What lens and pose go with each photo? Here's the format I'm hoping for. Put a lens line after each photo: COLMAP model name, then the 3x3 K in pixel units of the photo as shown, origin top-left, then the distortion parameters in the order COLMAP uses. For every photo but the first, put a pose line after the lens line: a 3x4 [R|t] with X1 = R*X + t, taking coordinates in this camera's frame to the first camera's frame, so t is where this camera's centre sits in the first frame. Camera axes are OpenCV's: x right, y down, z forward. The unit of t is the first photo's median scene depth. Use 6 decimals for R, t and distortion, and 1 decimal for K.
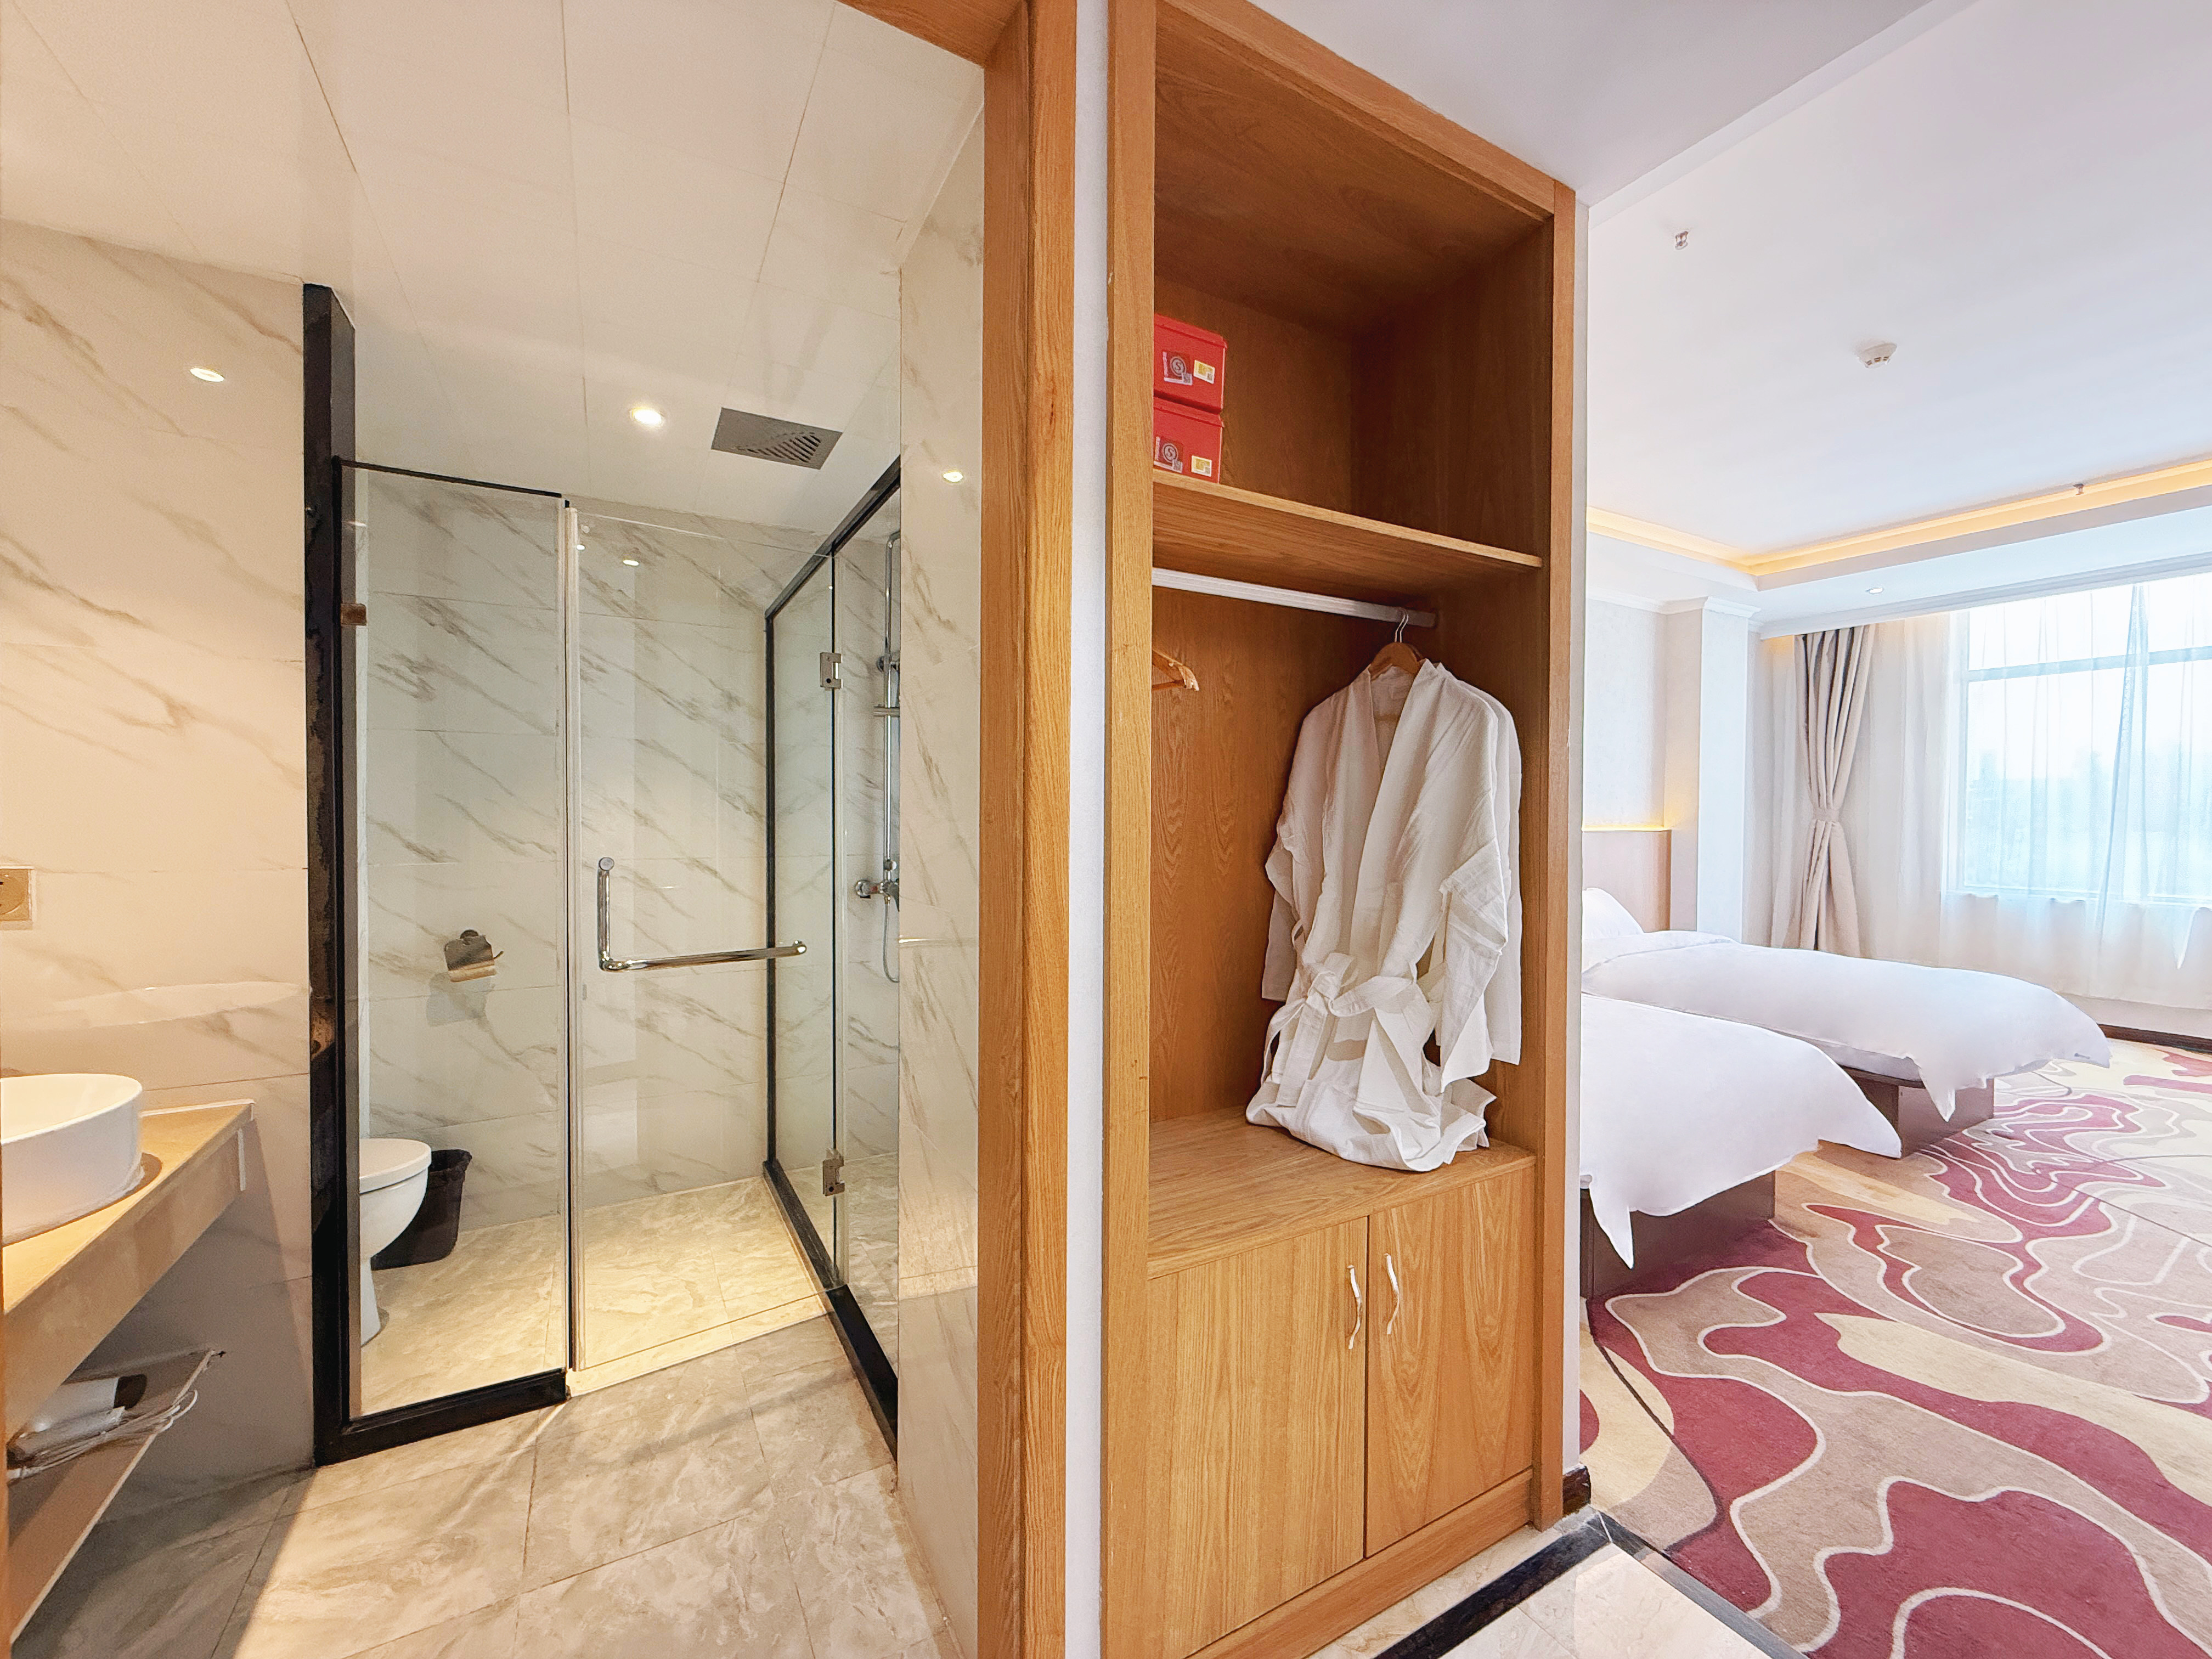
lens RADIAL K [[885.8, 0, 1101.7], [0, 885.8, 825.4], [0, 0, 1]] dist [-0.000180, -0.000303]
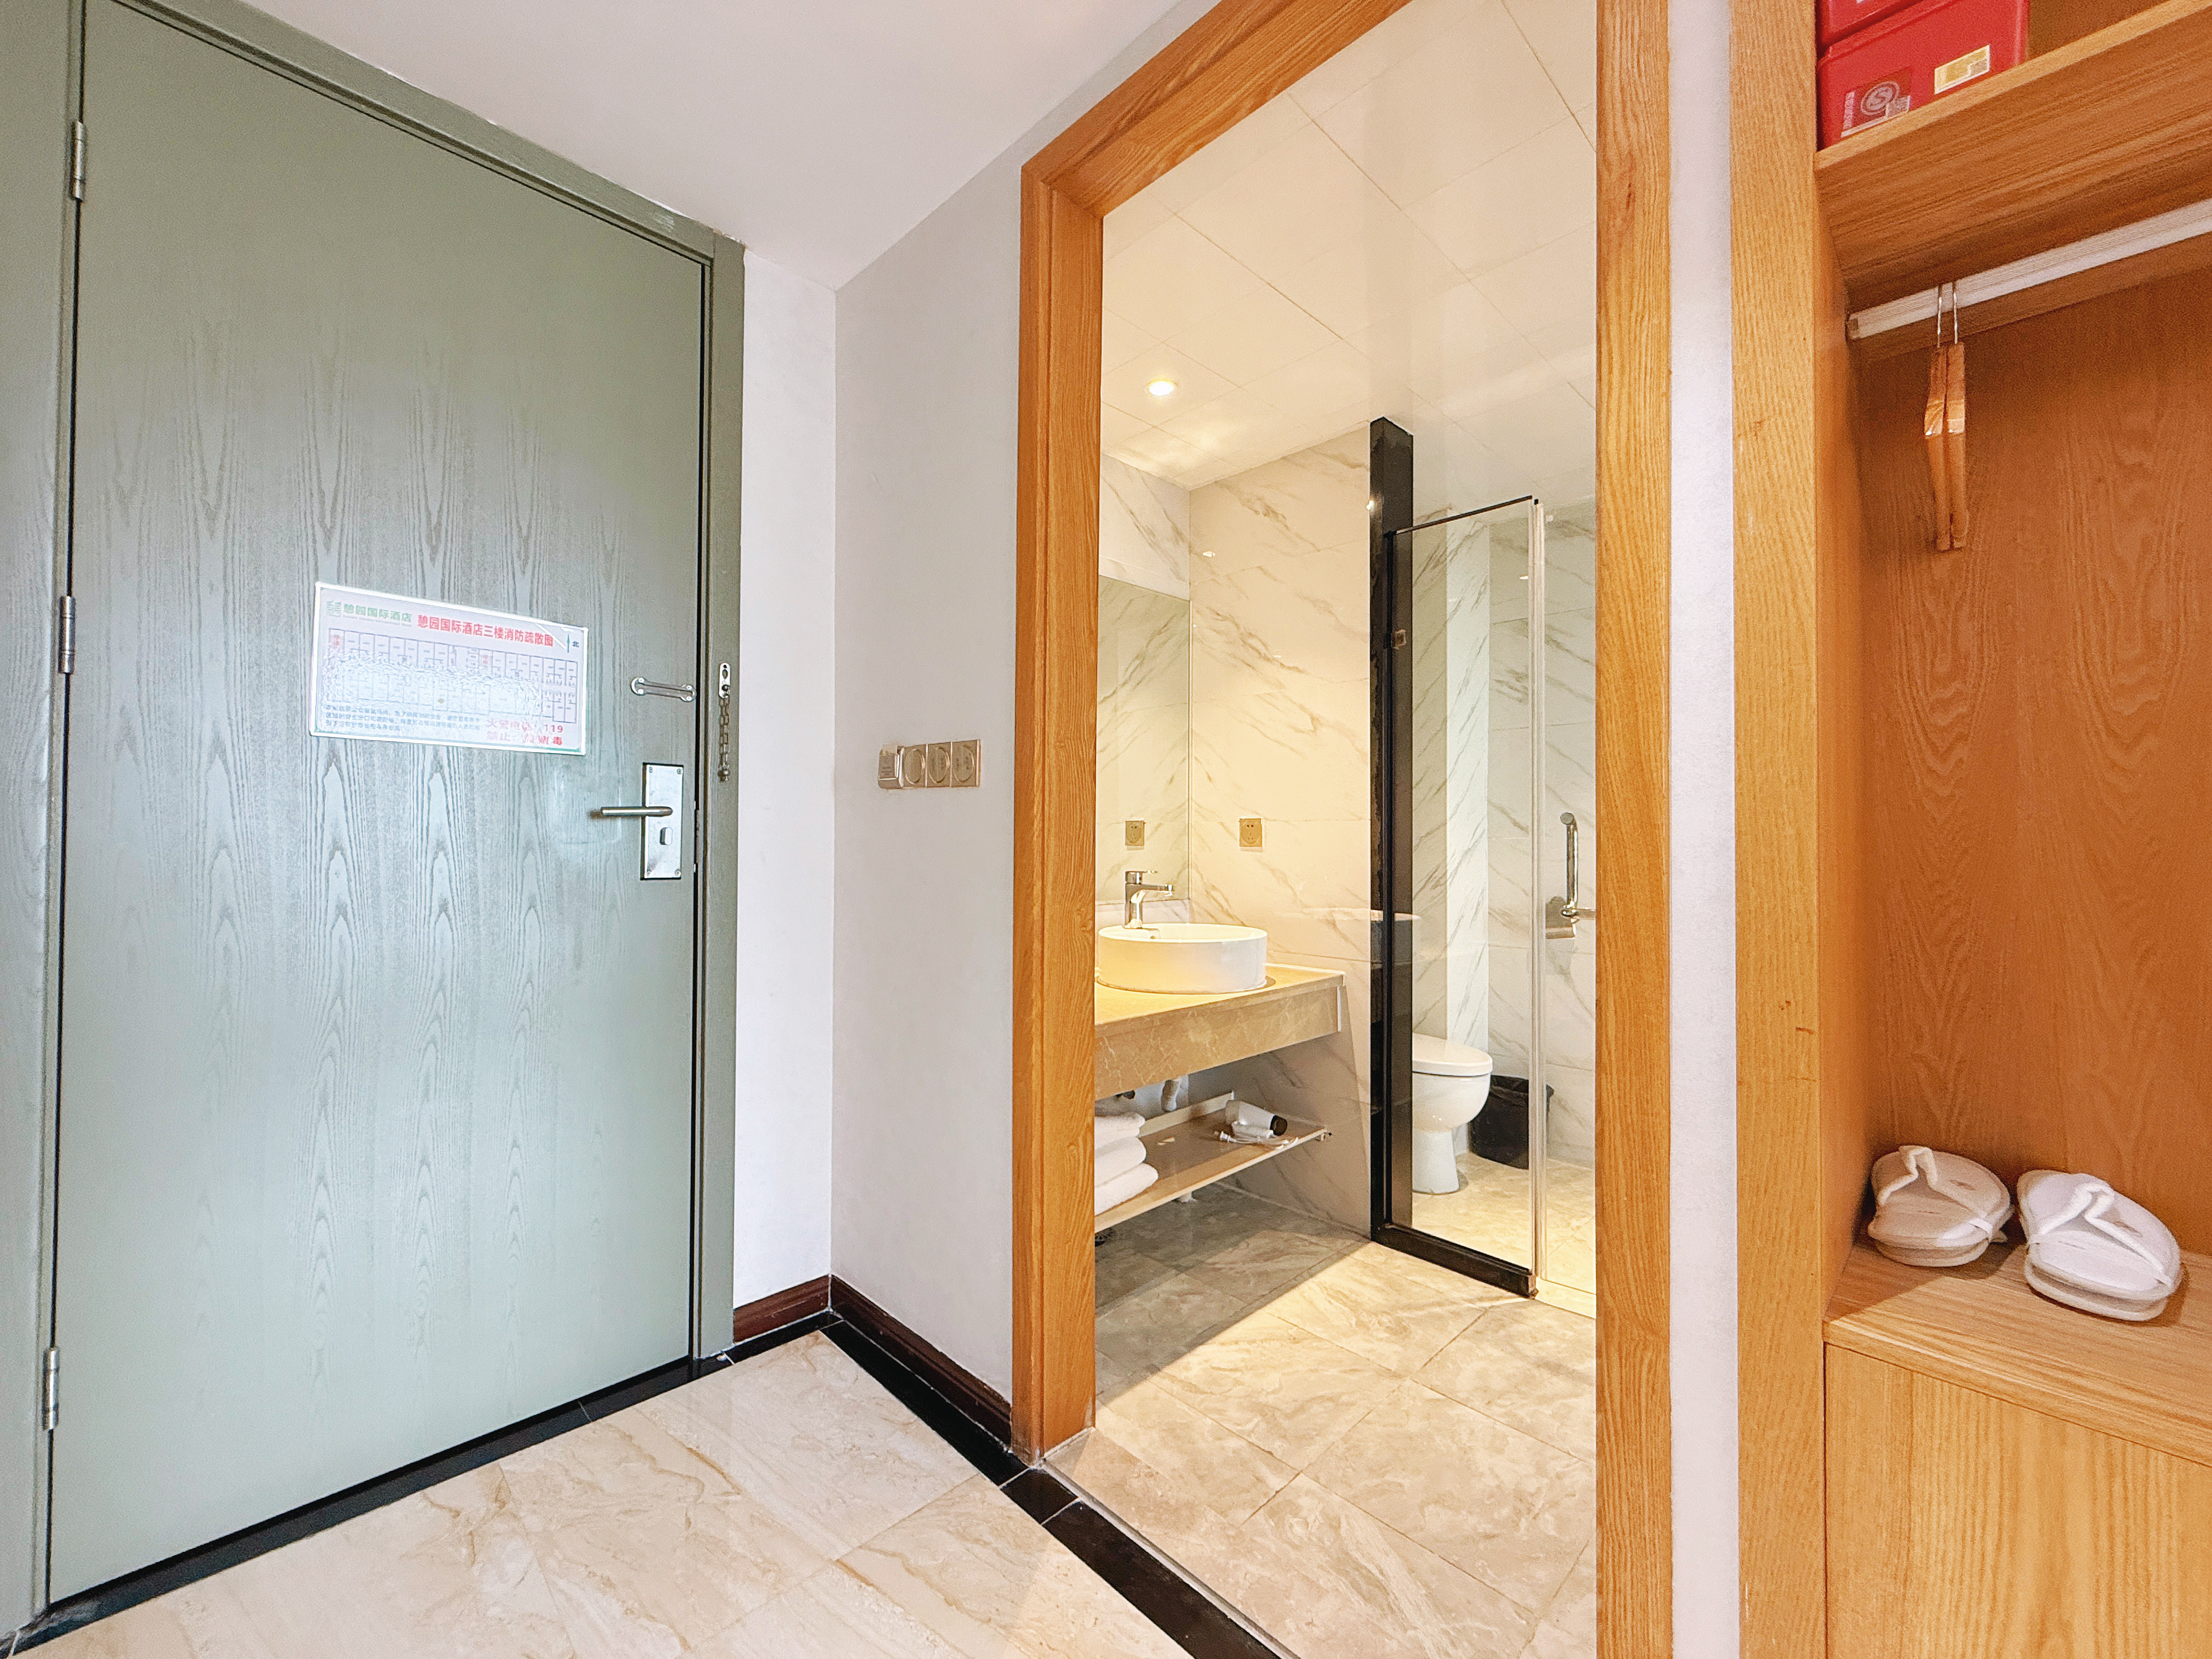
lens RADIAL K [[888.7, 0, 1092.0], [0, 888.7, 826.4], [0, 0, 1]] dist [-0.001596, 0.000487]
pose [[0.244436, -0.021484, -0.969427, 0.396421], [-0.018206, 0.999477, -0.026741, 0.105905], [0.969494, 0.024185, 0.243917, 0.198096]]
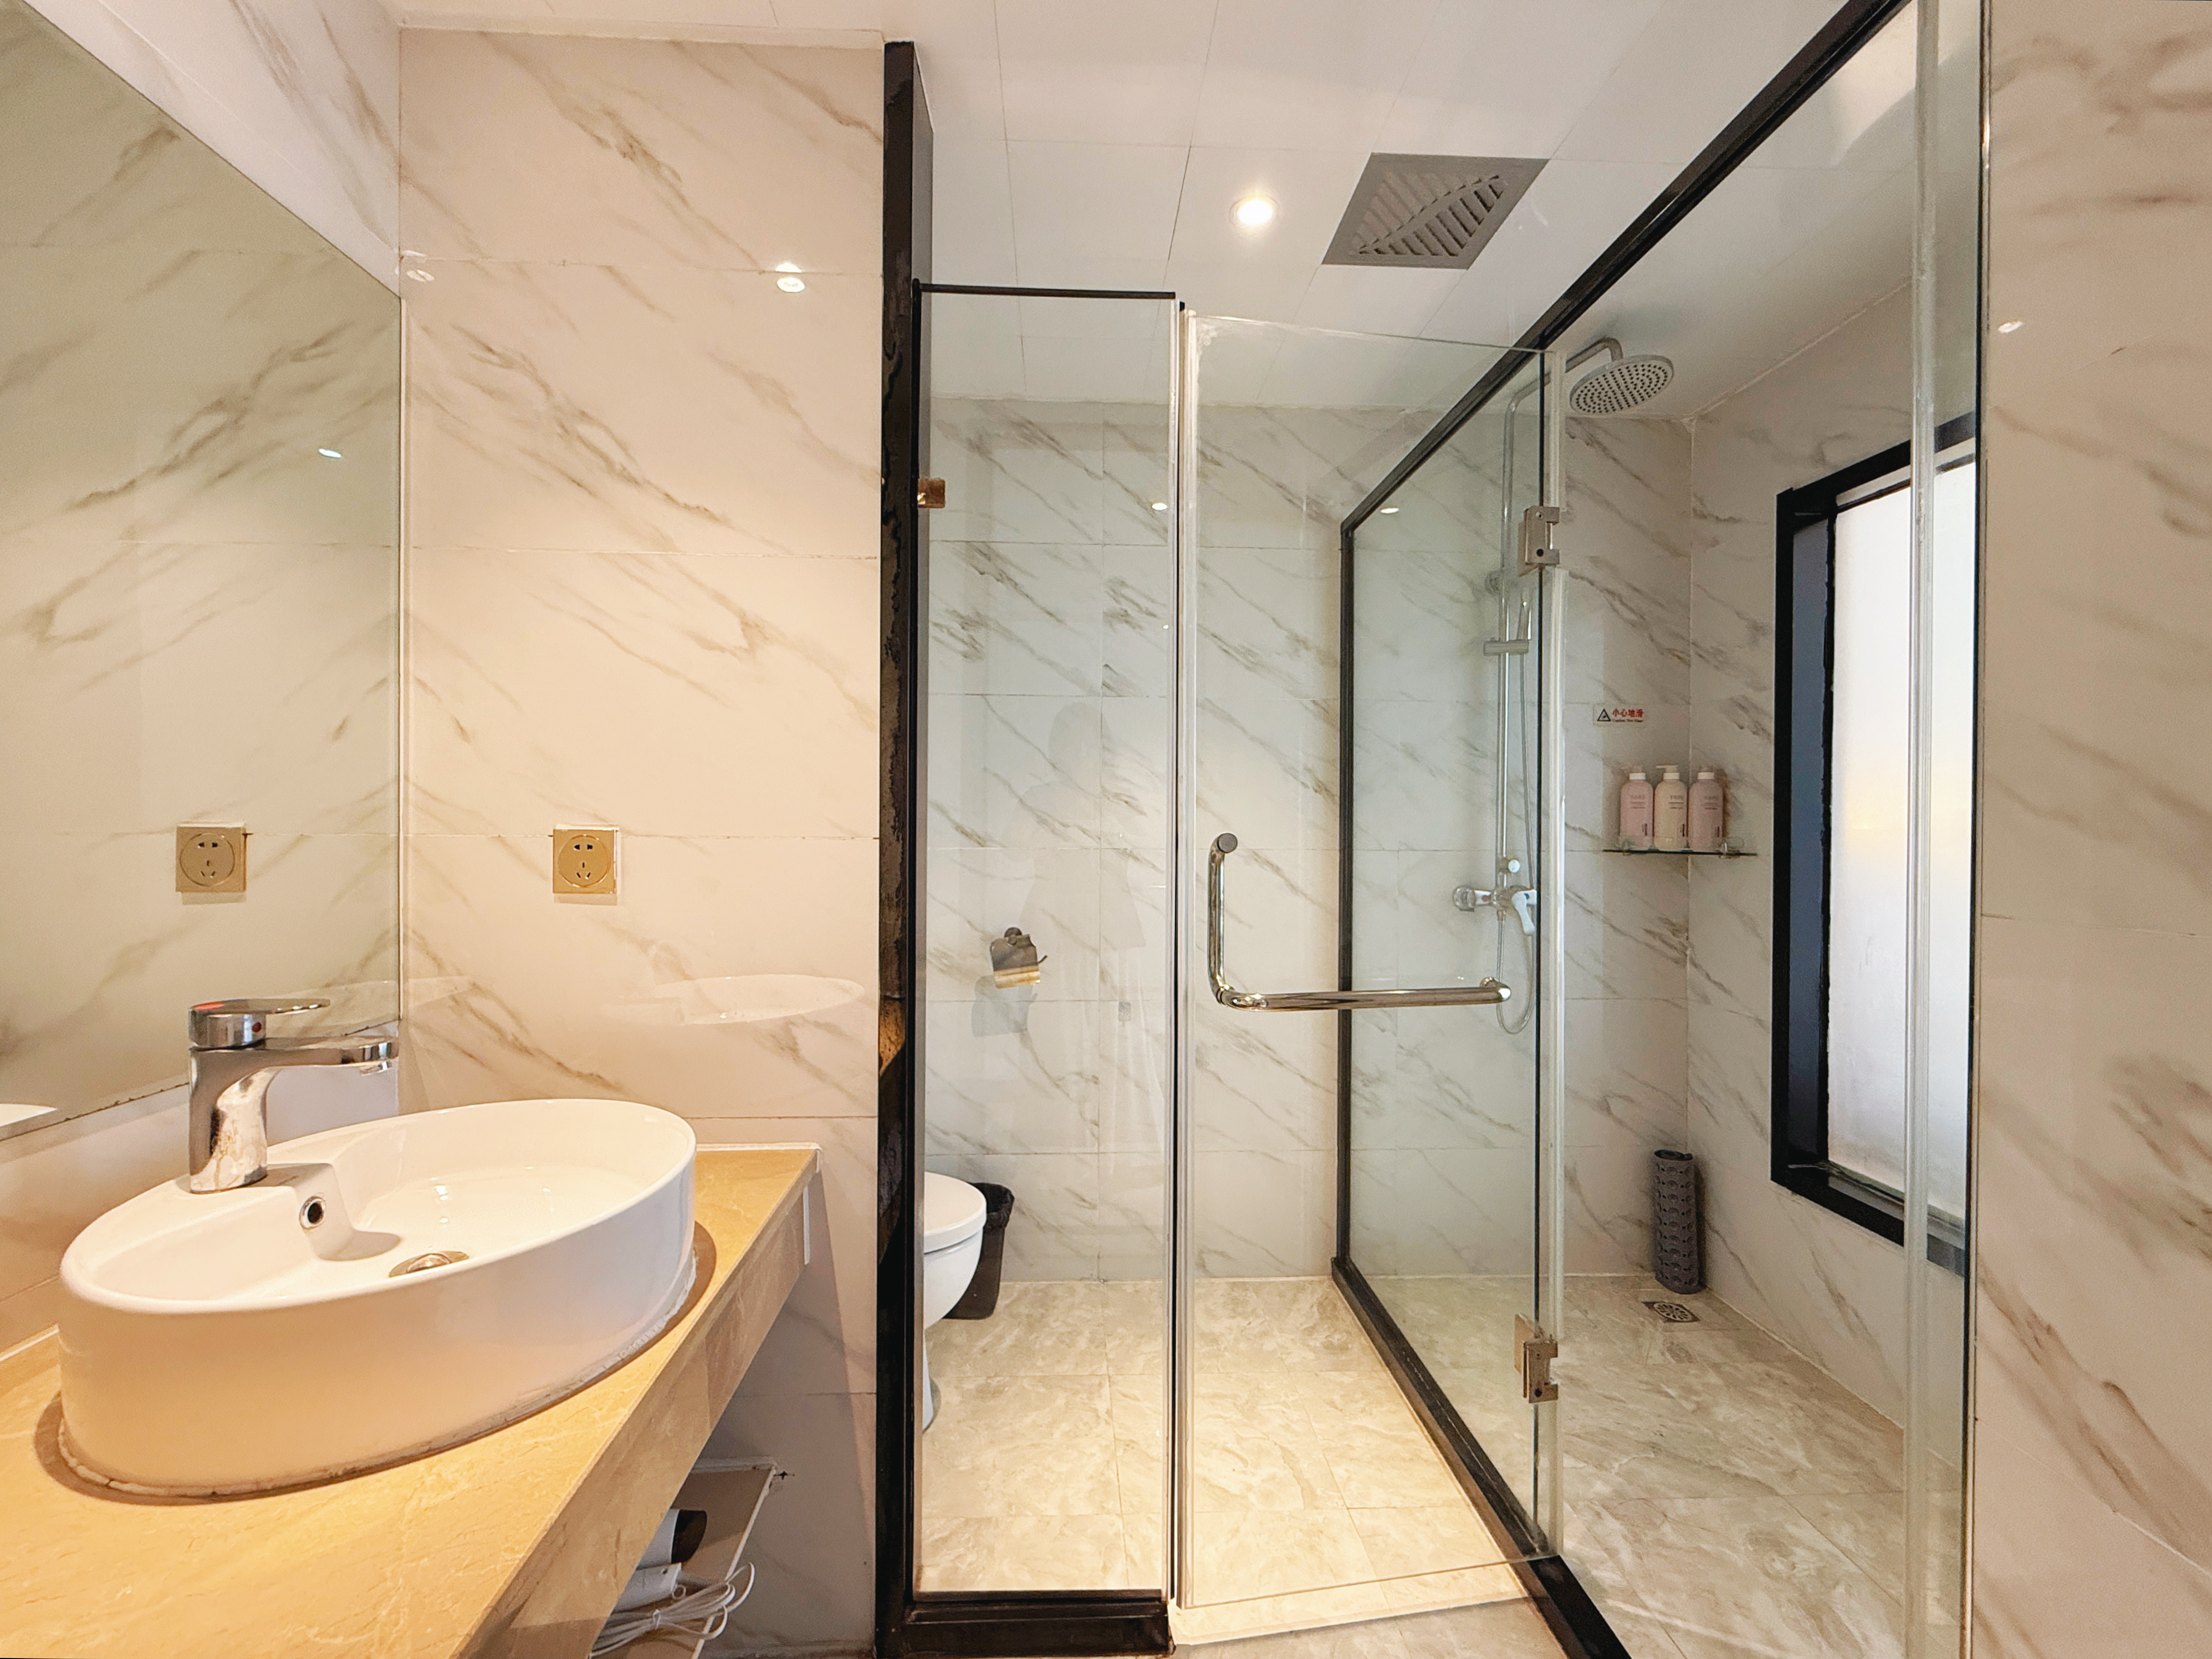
lens RADIAL K [[888.8, 0, 1092.0], [0, 888.8, 826.4], [0, 0, 1]] dist [-0.001596, 0.000487]
pose [[0.891811, 0.004513, -0.452385, -0.397124], [-0.009963, 0.999904, -0.009665, 0.043522], [0.452298, 0.013126, 0.891770, 0.413481]]
